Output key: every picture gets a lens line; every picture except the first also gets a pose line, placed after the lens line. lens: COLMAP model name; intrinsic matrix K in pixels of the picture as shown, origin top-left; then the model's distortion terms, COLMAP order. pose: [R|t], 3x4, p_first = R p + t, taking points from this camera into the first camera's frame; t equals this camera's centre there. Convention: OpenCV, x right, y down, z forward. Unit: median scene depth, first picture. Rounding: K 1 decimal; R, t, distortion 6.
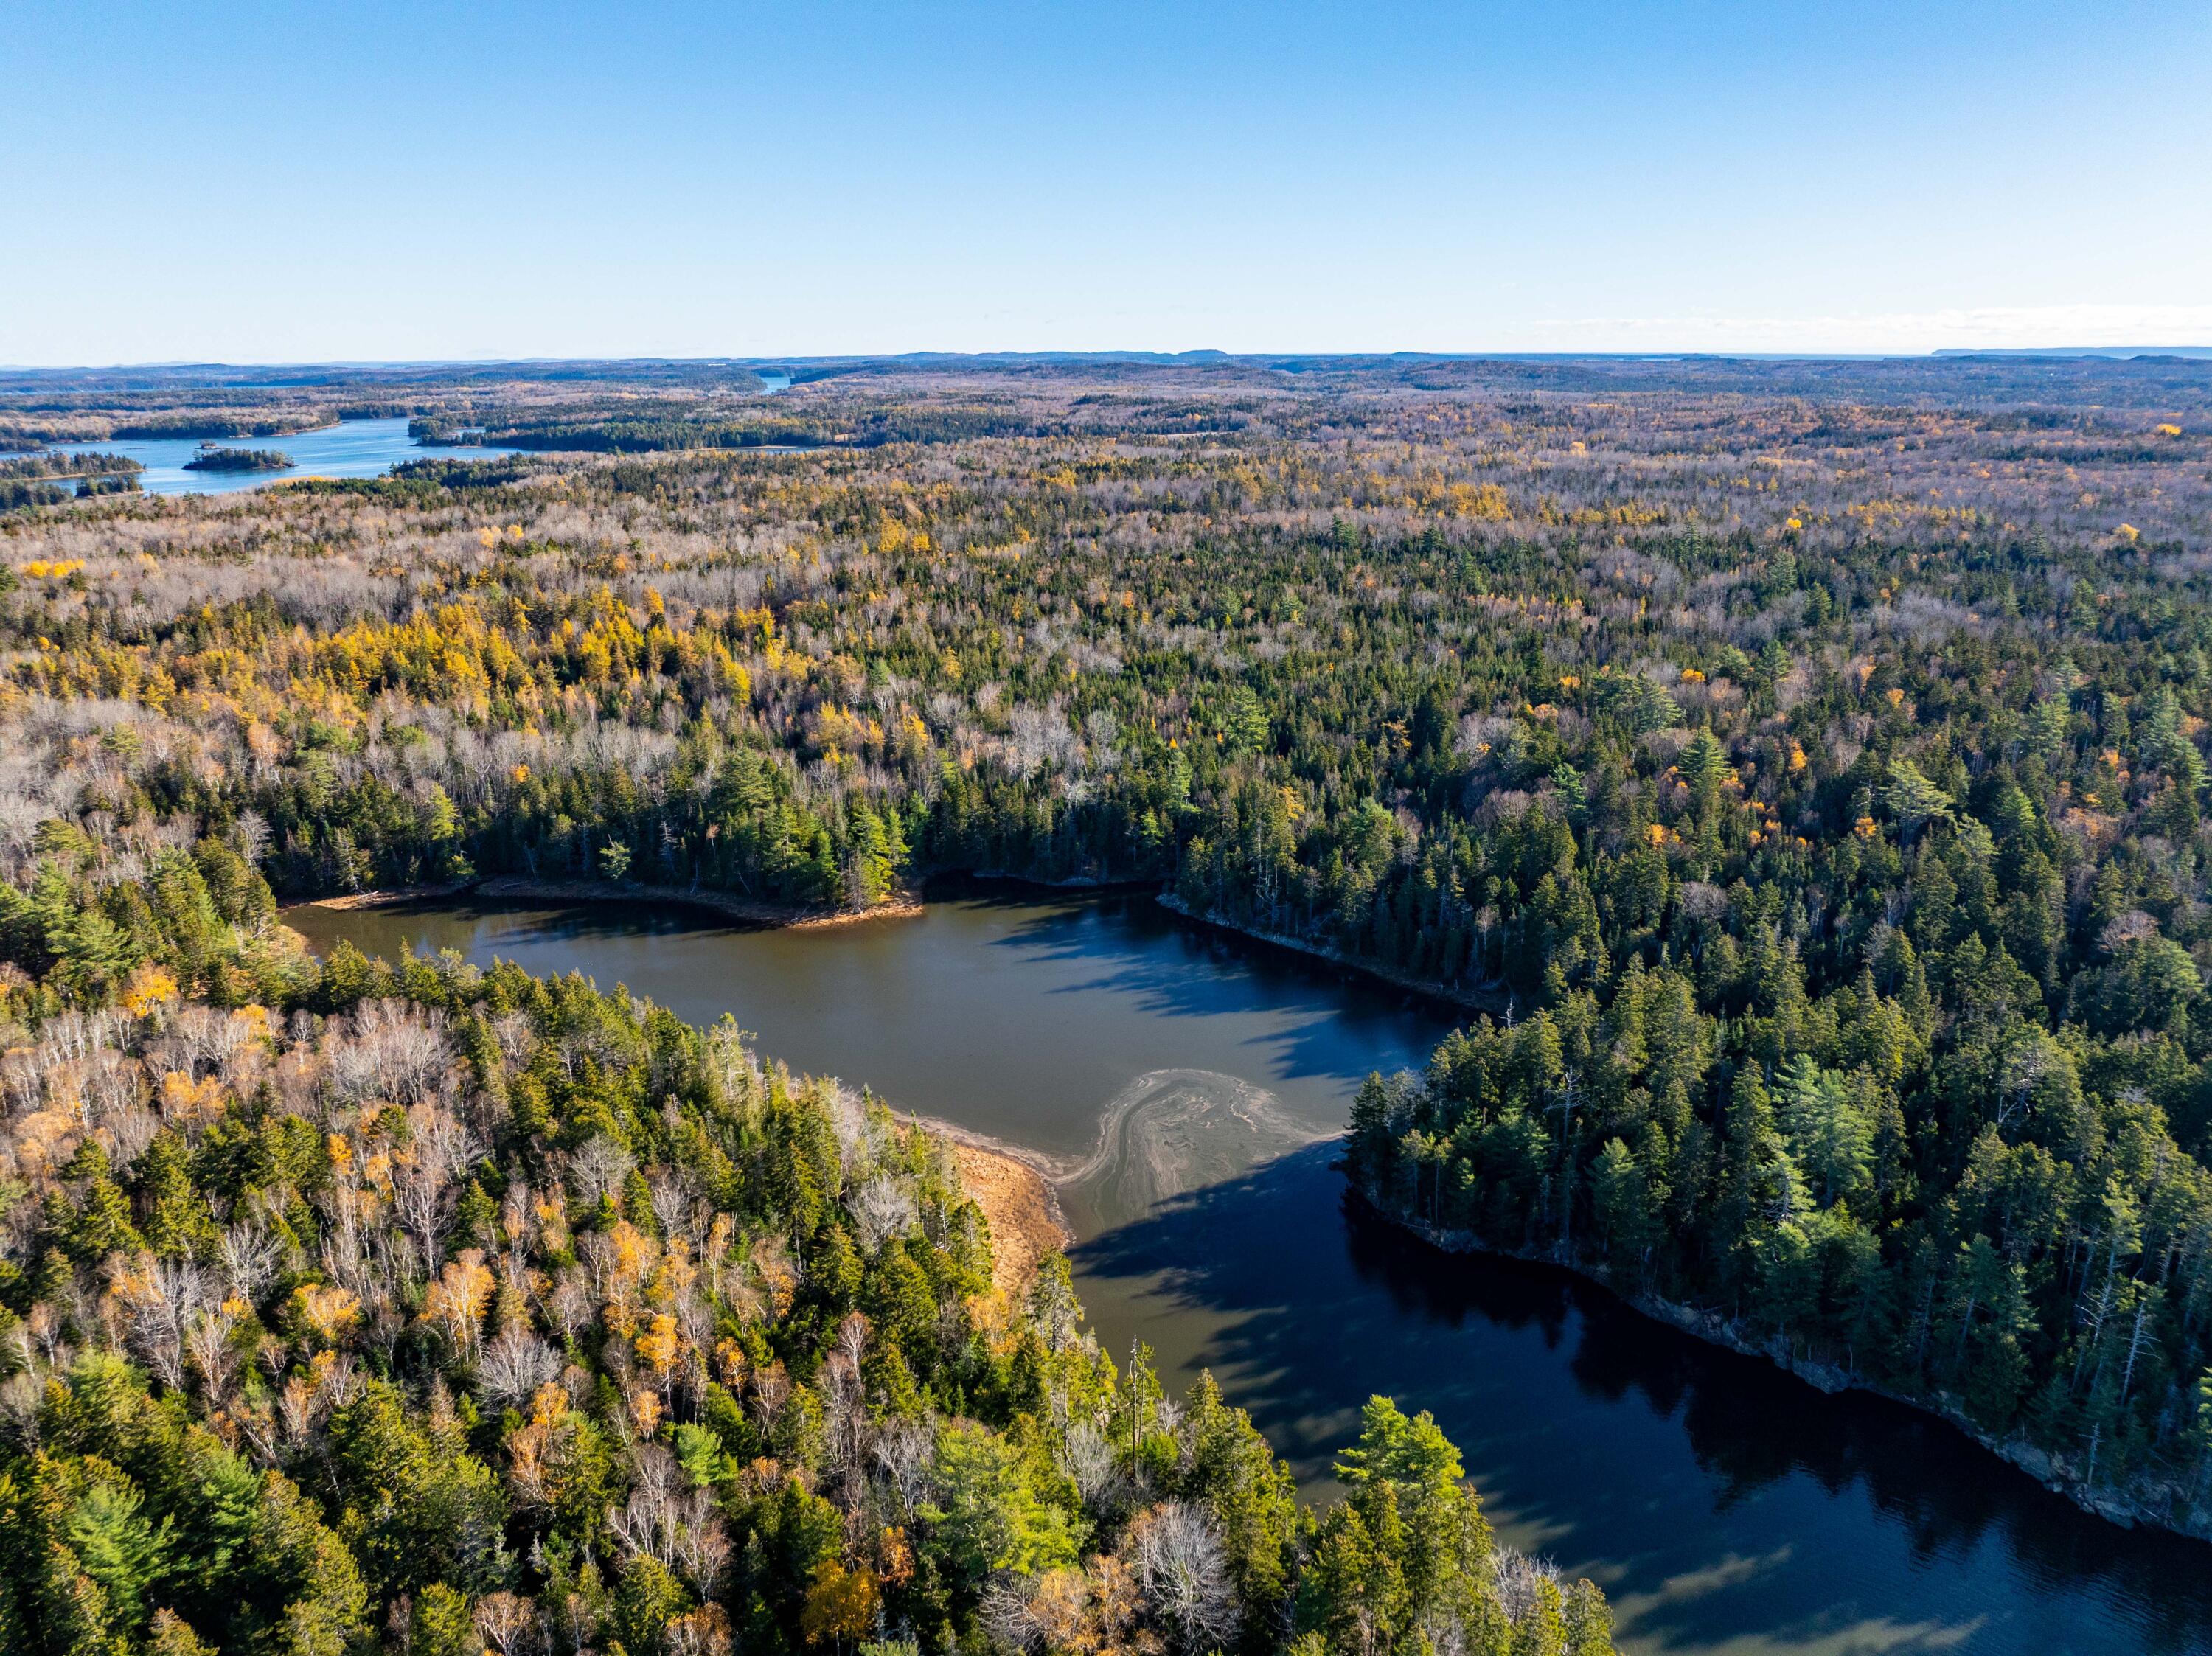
lens RADIAL K [[1566.6, 0, 1109.2], [0, 1566.6, 829.2], [0, 0, 1]] dist [-0.040158, 0.005878]
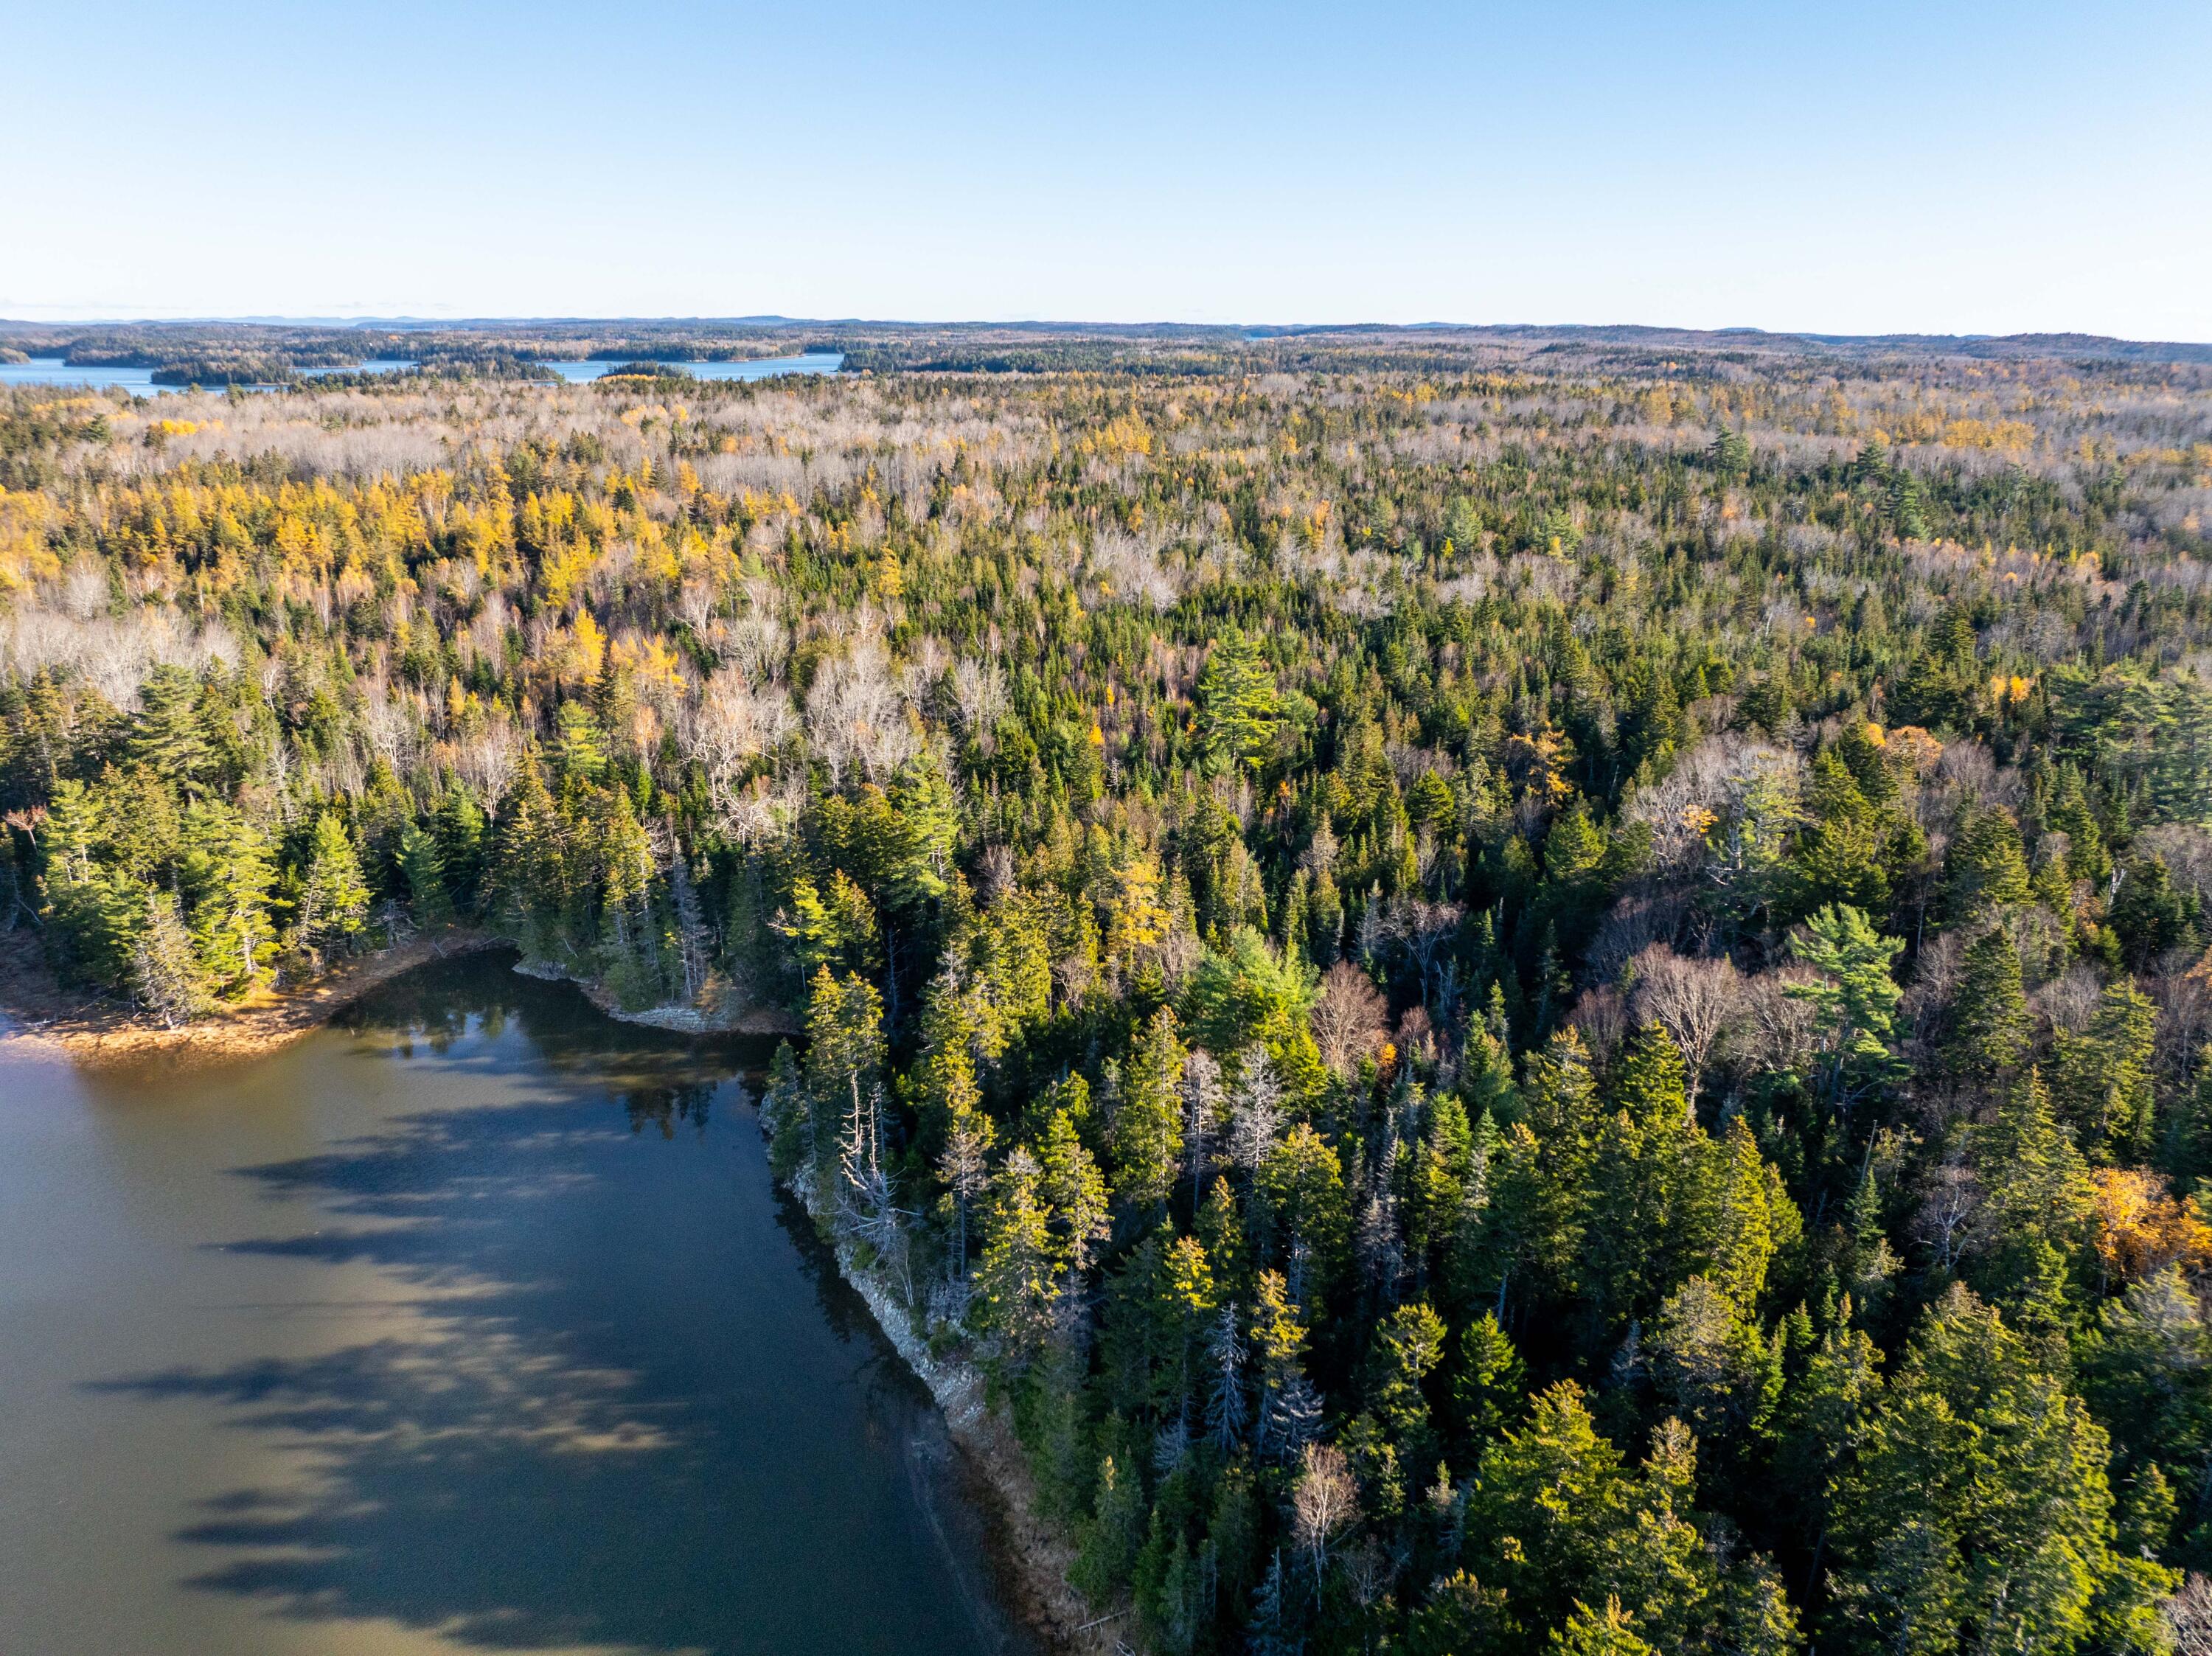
lens RADIAL K [[1566.6, 0, 1108.7], [0, 1566.6, 820.2], [0, 0, 1]] dist [-0.040158, 0.005878]
pose [[0.949798, 0.111055, -0.292490, 0.132712], [-0.108116, 0.993792, 0.026247, -0.028632], [0.293589, 0.006693, 0.955908, 0.359933]]
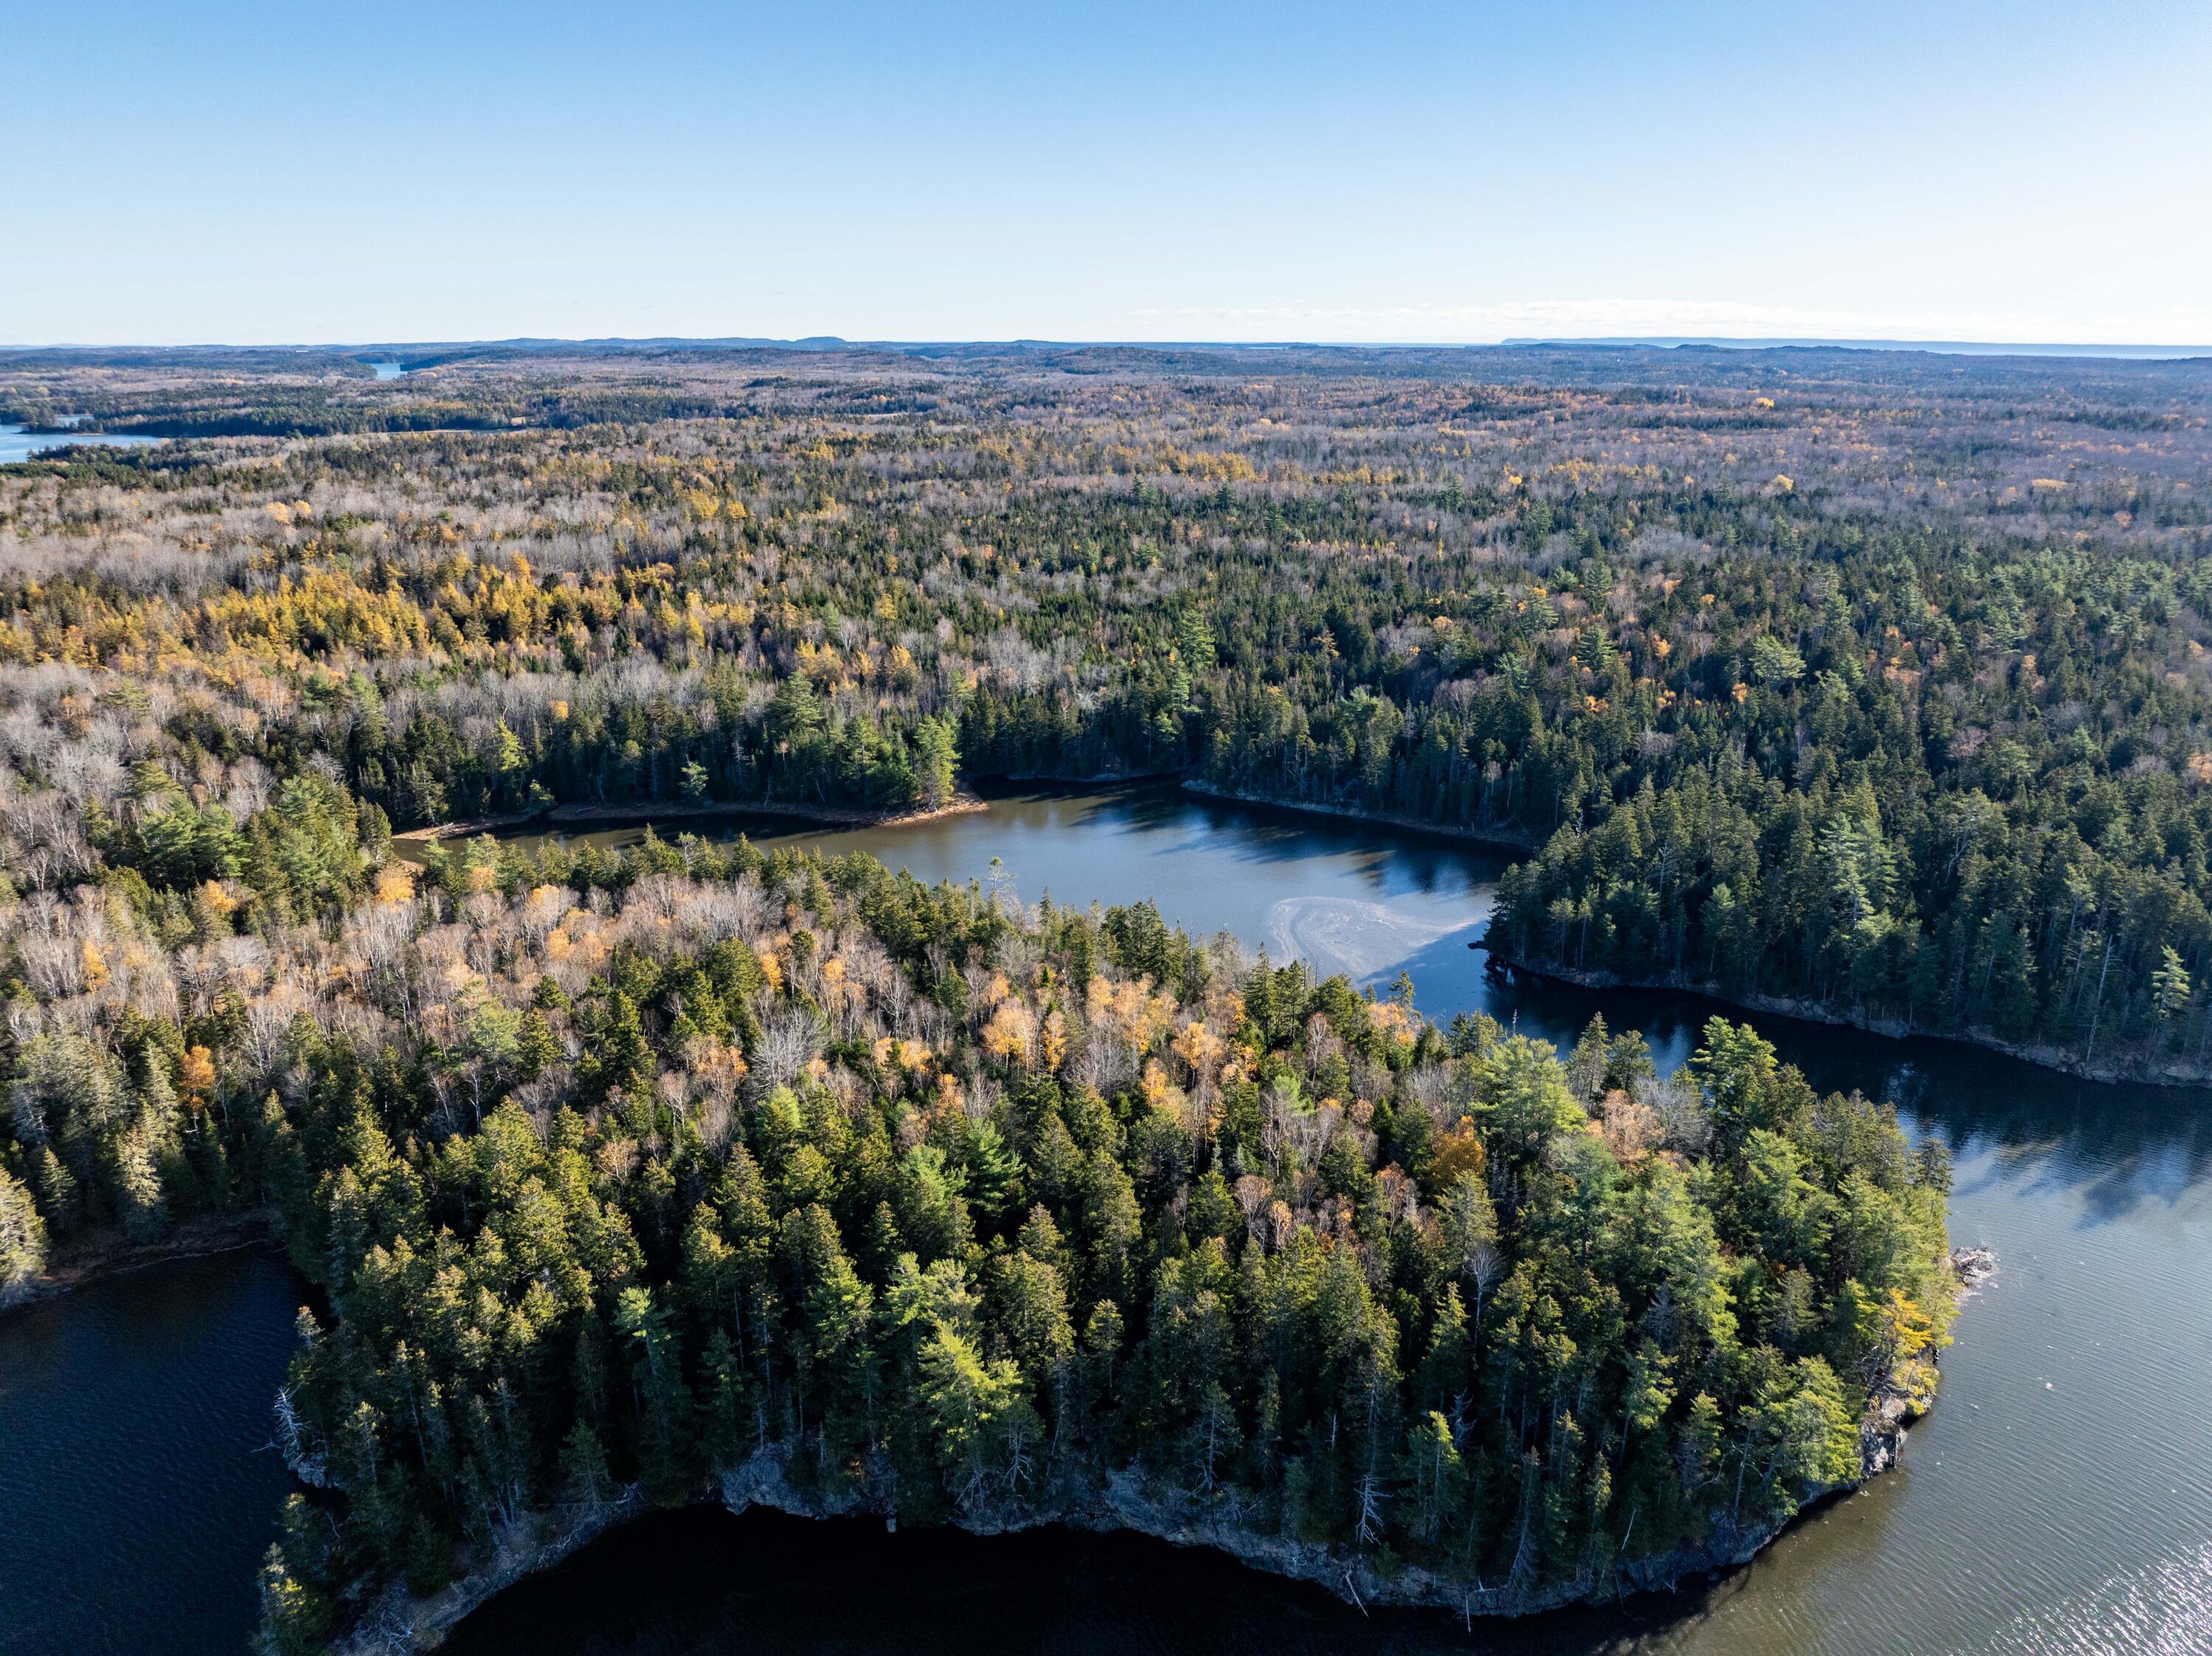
lens RADIAL K [[1566.6, 0, 1112.8], [0, 1566.6, 834.5], [0, 0, 1]] dist [-0.040158, 0.005878]
pose [[0.971116, -0.063517, 0.229999, -0.165799], [0.061192, 0.997977, 0.017234, 0.033224], [-0.230629, -0.002662, 0.973038, -0.065164]]
